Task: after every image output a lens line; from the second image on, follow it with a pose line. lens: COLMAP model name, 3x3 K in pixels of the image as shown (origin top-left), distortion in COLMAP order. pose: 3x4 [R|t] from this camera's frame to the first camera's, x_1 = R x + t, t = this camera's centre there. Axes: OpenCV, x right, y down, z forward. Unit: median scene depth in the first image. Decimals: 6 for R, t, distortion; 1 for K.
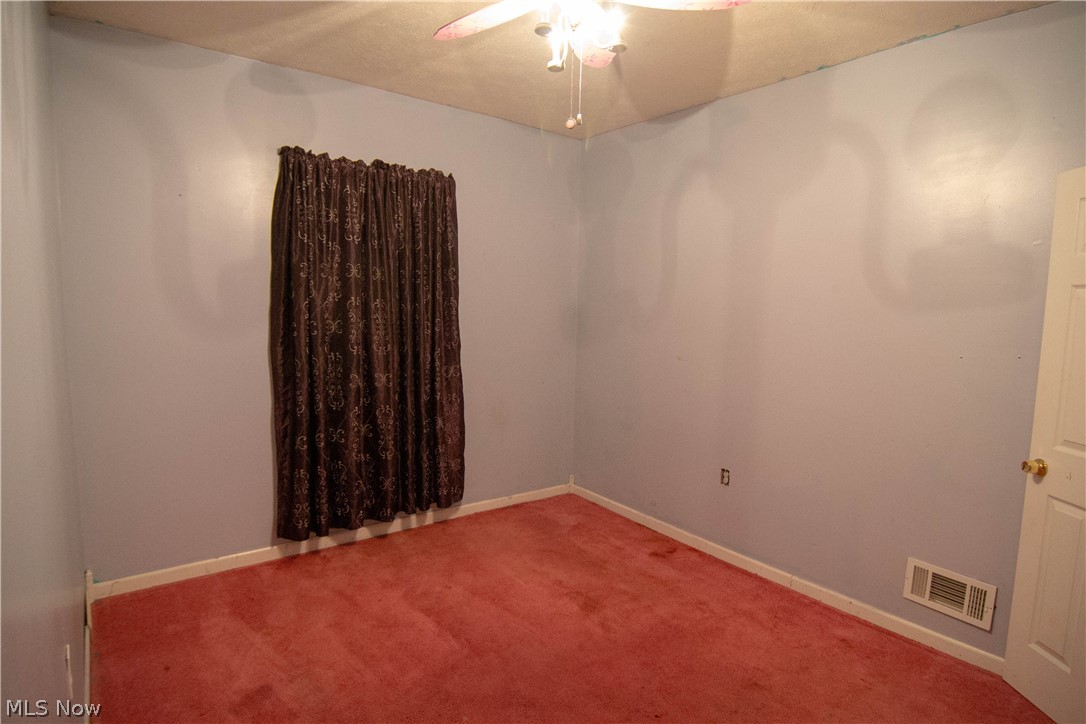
lens RADIAL K [[591.2, 0, 543.2], [0, 591.2, 359.6], [0, 0, 1]] dist [-0.010245, -0.002245]
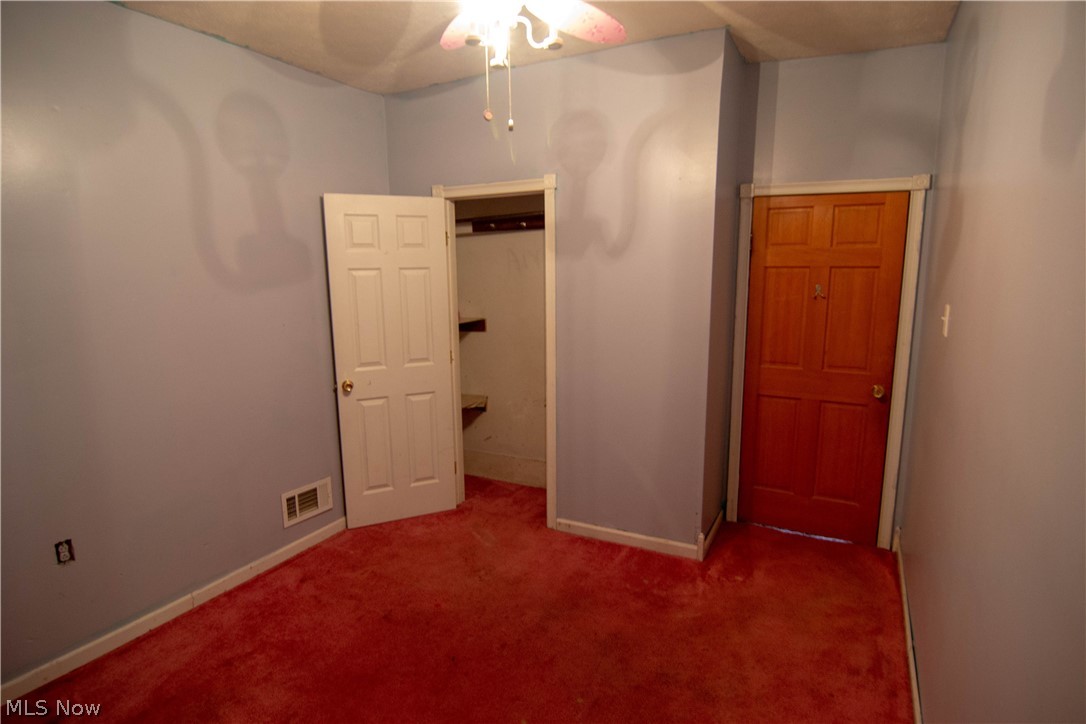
lens RADIAL K [[591.2, 0, 543.7], [0, 591.2, 367.8], [0, 0, 1]] dist [-0.010245, -0.002245]
pose [[-0.422912, -0.169409, 0.890194, -0.644069], [0.092209, 0.969225, 0.228256, -0.145038], [-0.901467, 0.178616, -0.394276, 0.952873]]
